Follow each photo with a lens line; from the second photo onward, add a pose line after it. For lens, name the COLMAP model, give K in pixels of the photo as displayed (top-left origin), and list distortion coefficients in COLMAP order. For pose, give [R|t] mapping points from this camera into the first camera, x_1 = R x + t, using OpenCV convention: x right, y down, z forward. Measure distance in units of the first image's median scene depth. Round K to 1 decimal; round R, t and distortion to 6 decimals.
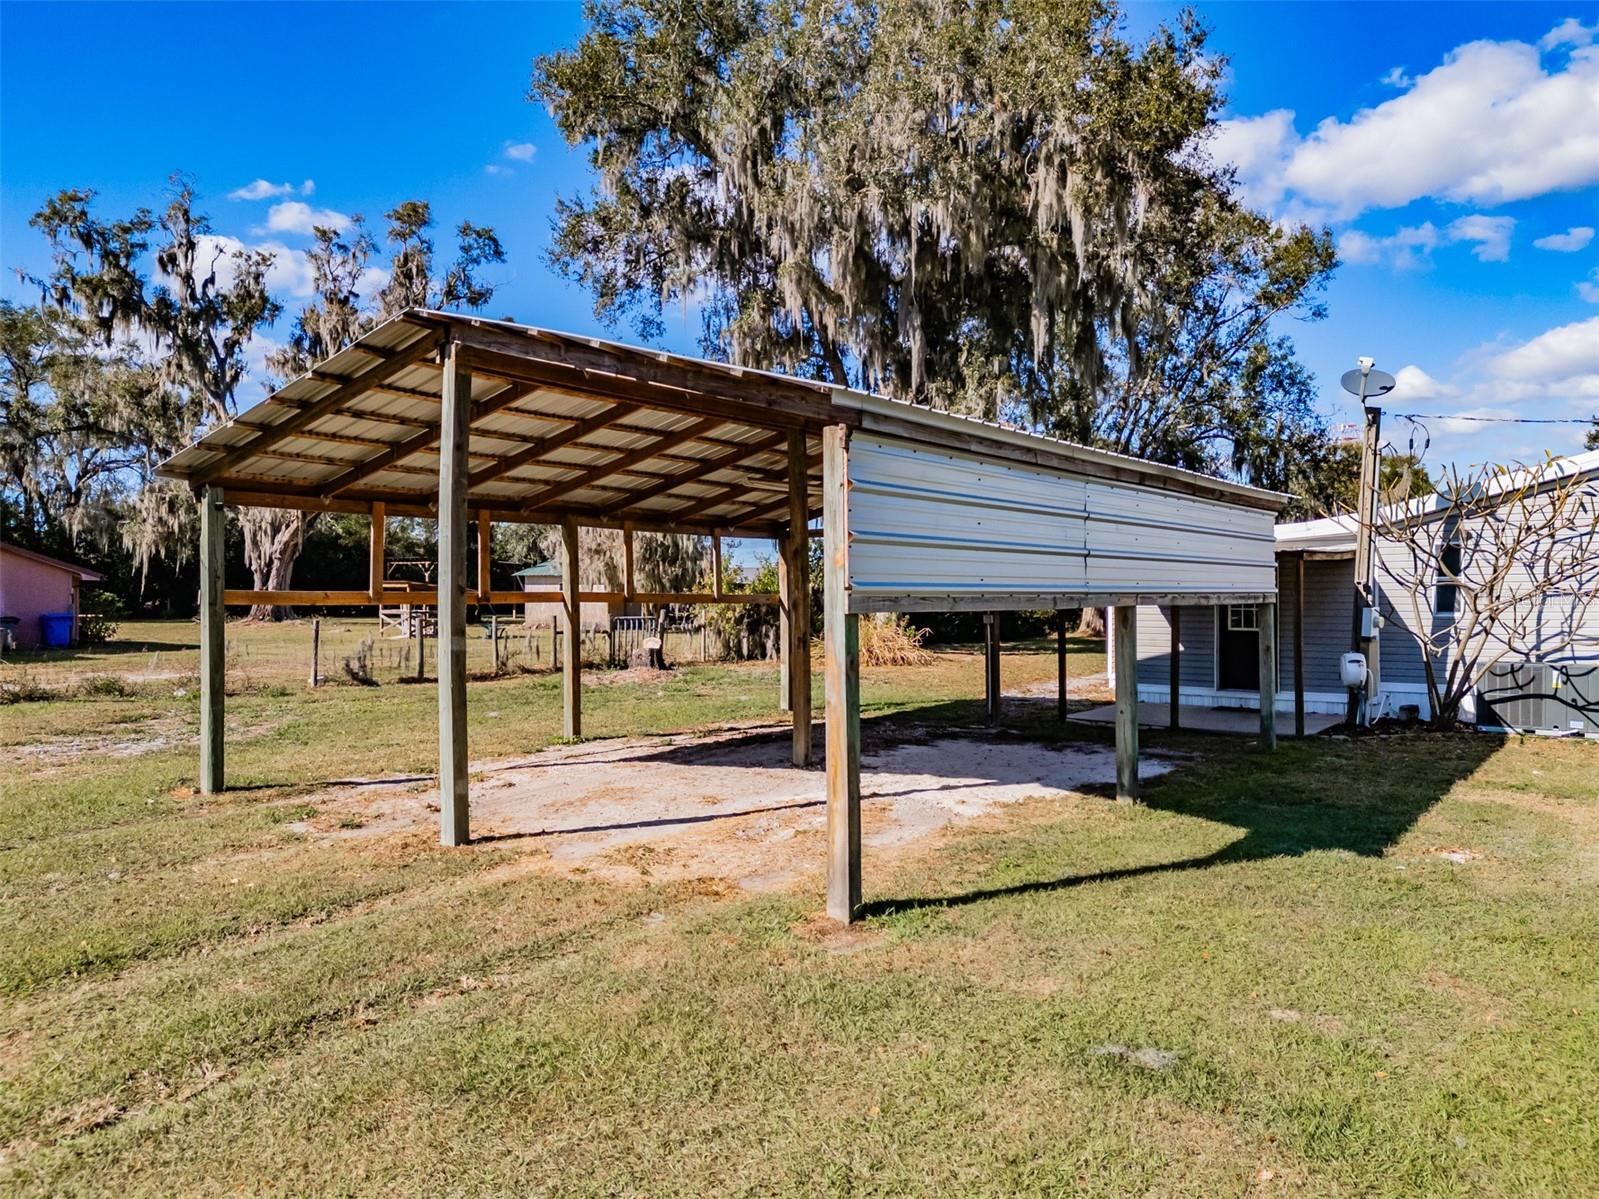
lens RADIAL K [[1229.7, 0, 796.6], [0, 1229.7, 562.3], [0, 0, 1]] dist [0.098769, -0.108896]
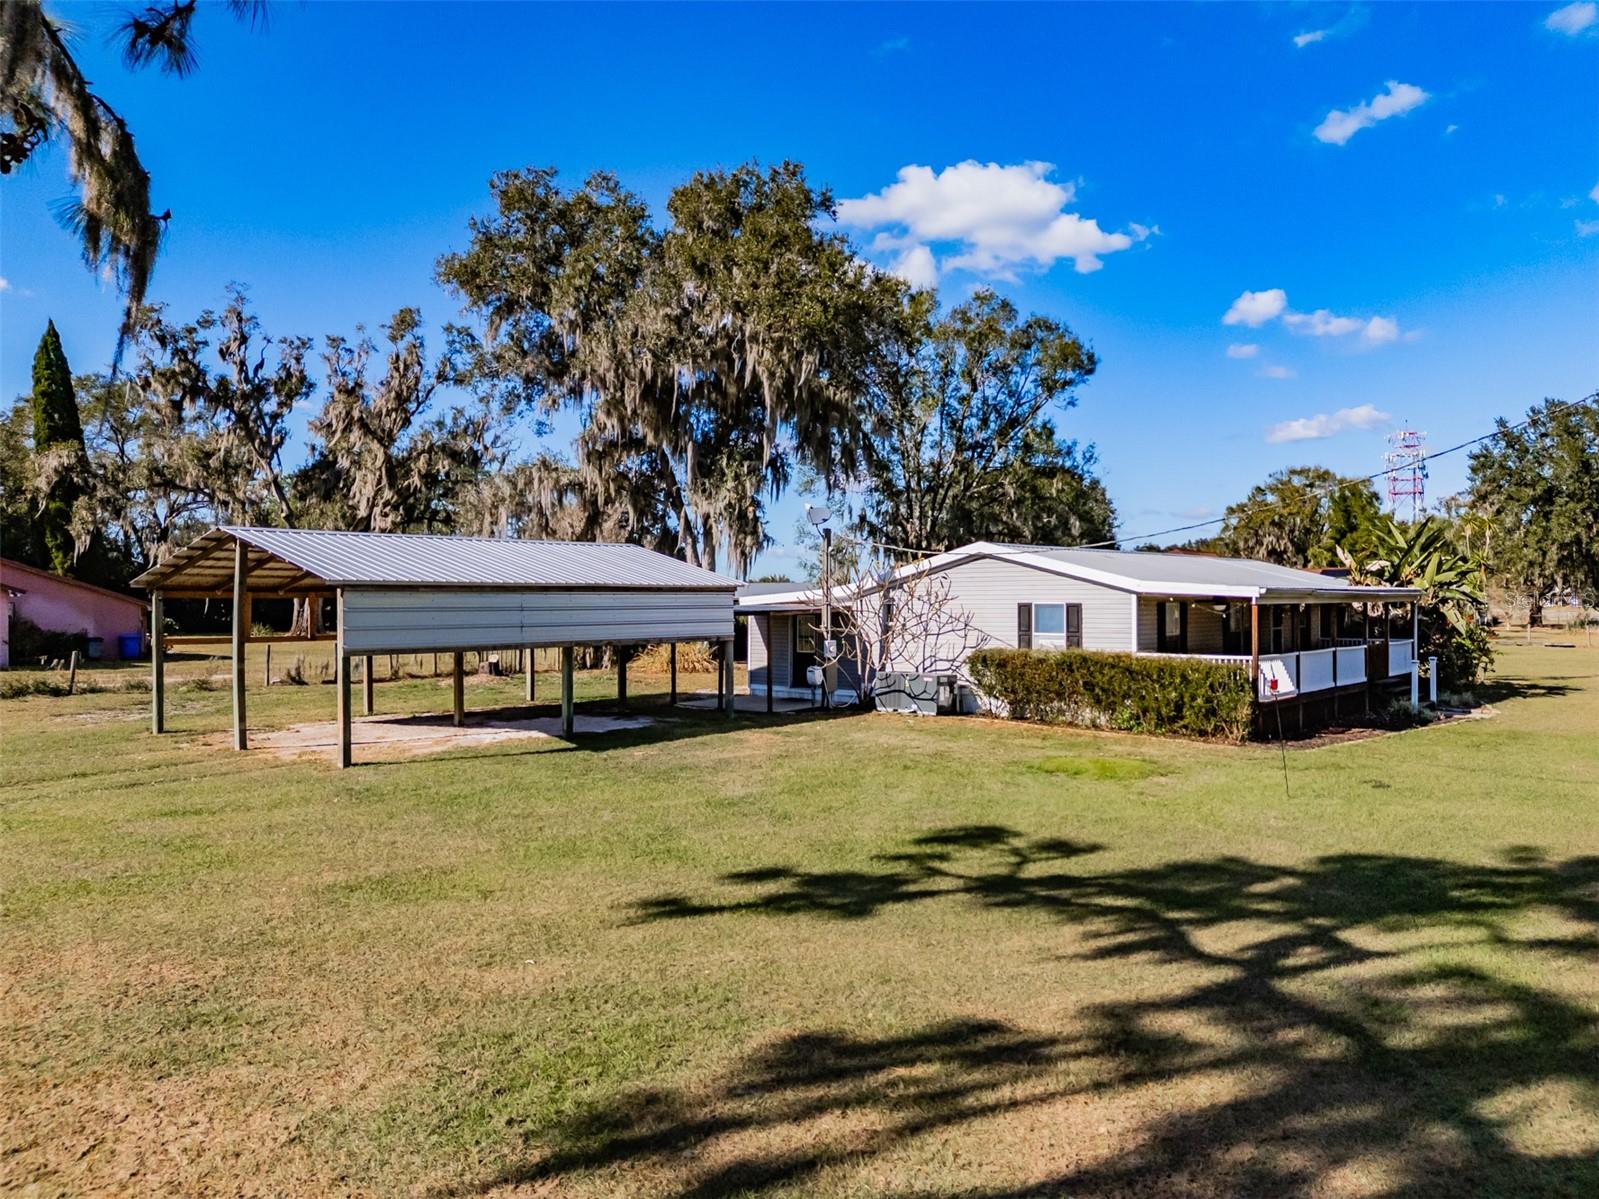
lens RADIAL K [[1201.8, 0, 789.5], [0, 1201.8, 590.5], [0, 0, 1]] dist [0.093798, -0.096694]
pose [[0.997872, -0.002459, -0.065158, 0.161057], [0.003711, 0.999811, 0.019092, -0.021407], [0.065099, -0.019293, 0.997692, -0.220903]]
